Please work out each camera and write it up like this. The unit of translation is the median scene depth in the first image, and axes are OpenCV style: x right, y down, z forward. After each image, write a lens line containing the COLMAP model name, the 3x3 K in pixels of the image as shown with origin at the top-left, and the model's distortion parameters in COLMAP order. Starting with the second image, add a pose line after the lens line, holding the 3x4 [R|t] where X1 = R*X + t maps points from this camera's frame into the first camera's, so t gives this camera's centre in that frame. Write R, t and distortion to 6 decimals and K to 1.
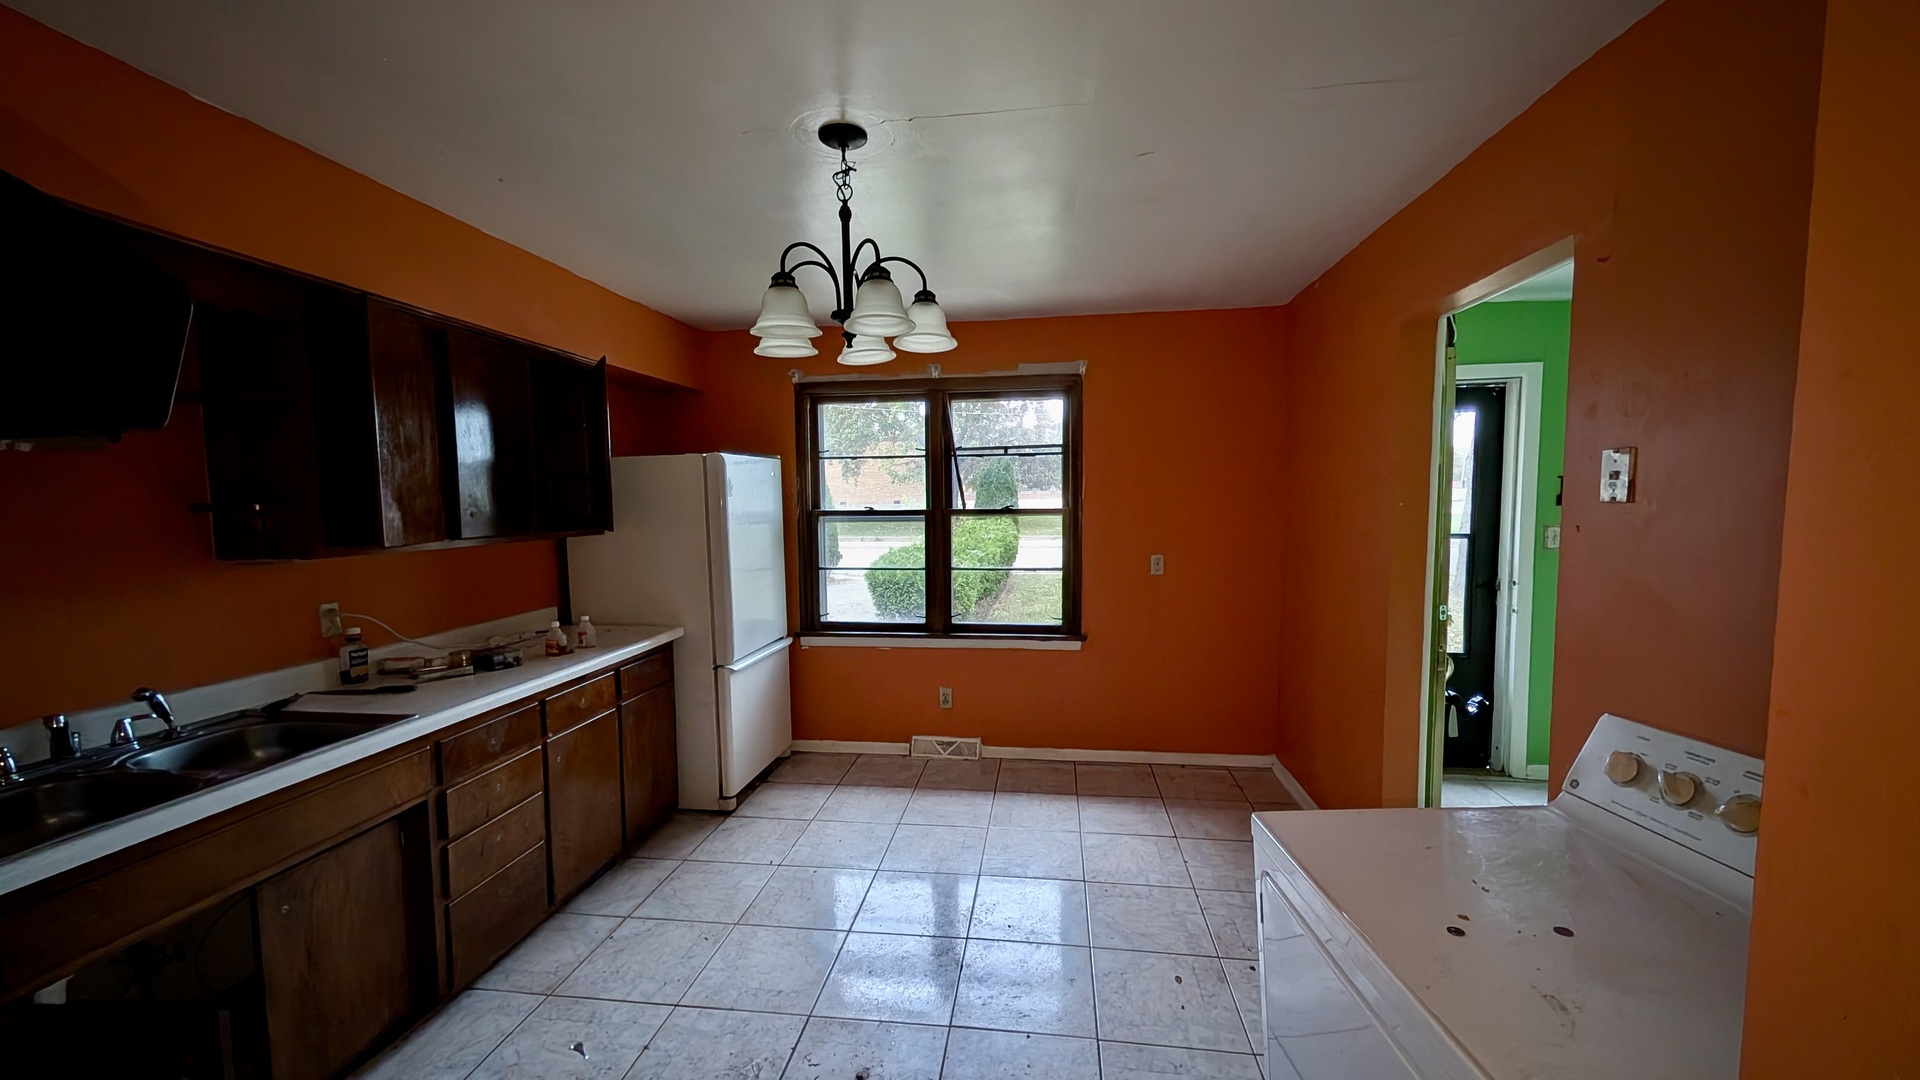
lens RADIAL K [[723.6, 0, 957.4], [0, 723.6, 551.2], [0, 0, 1]] dist [0.003048, -0.000395]
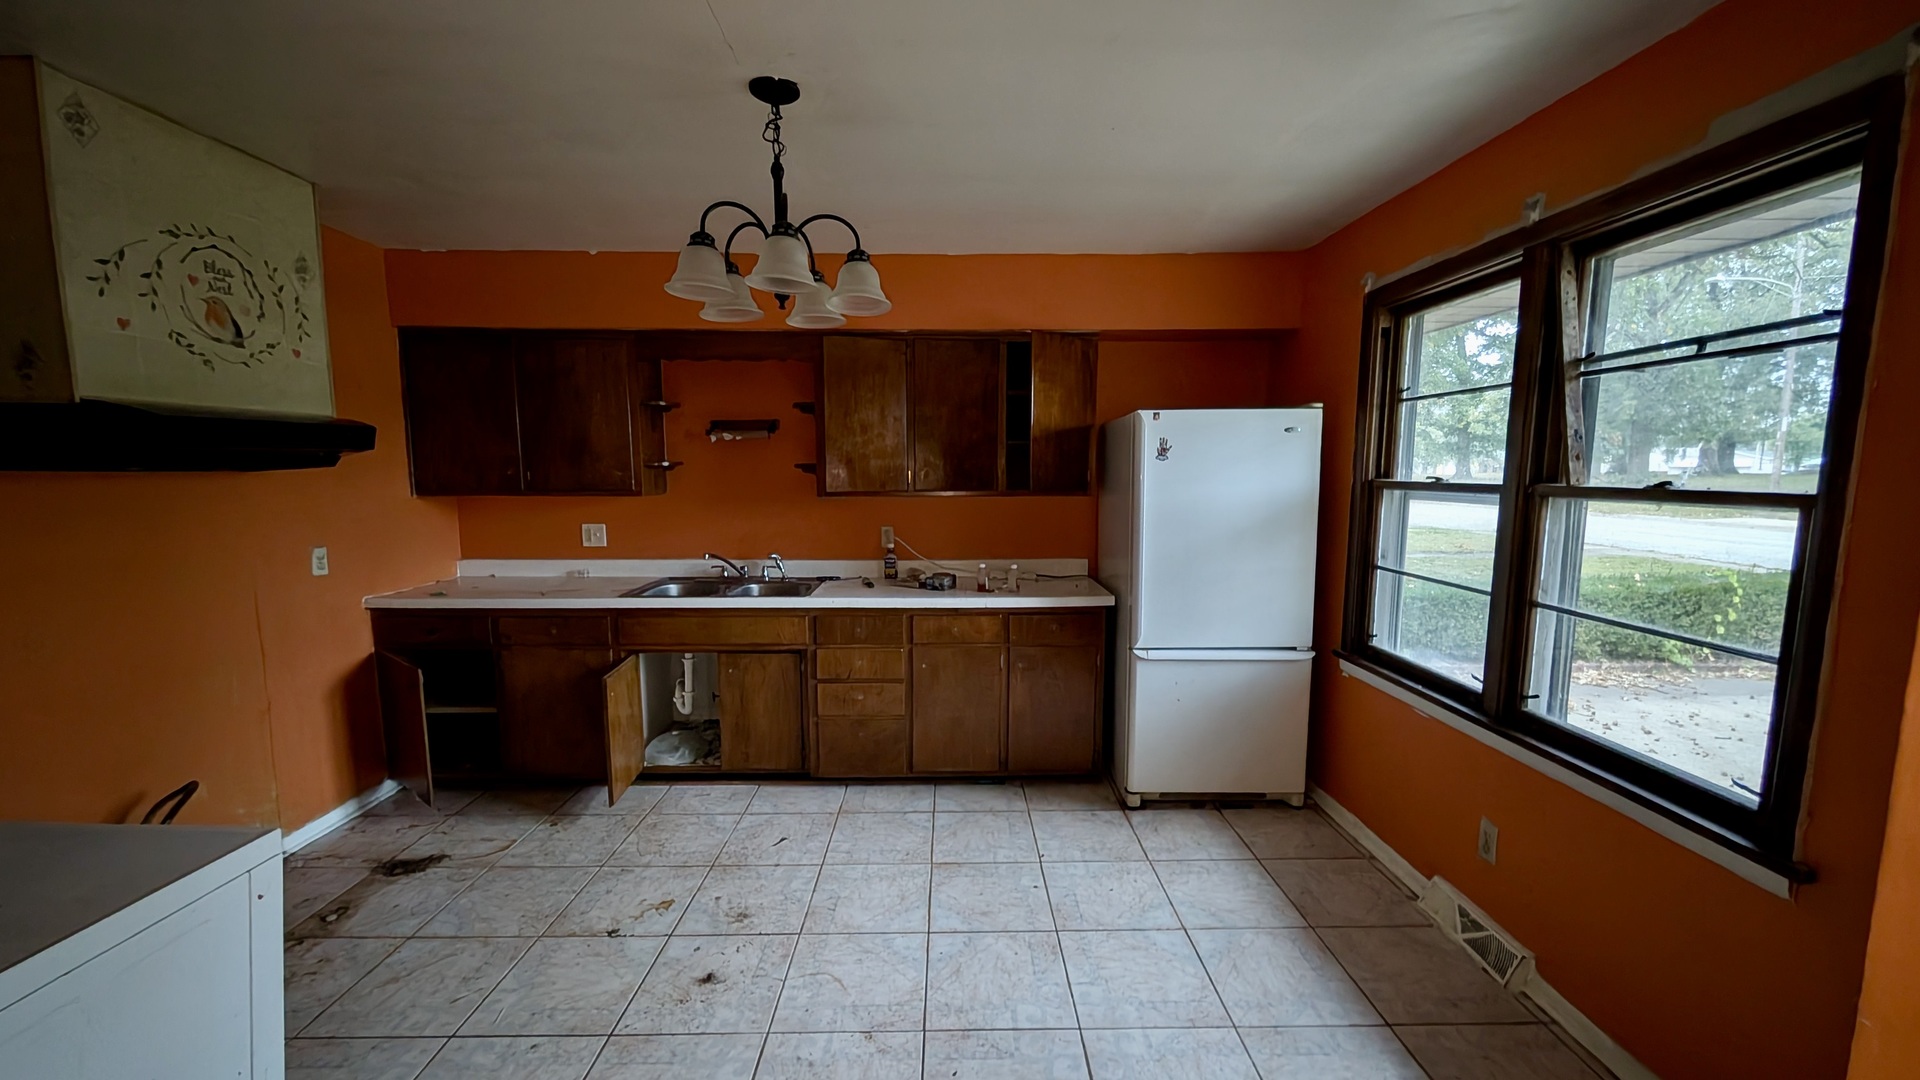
lens RADIAL K [[723.6, 0, 957.4], [0, 723.6, 551.2], [0, 0, 1]] dist [0.003048, -0.000395]
pose [[0.139022, 0.127386, -0.982062, 0.438619], [-0.070578, 0.990445, 0.118482, -0.044906], [0.987771, 0.052840, 0.146684, 0.544248]]
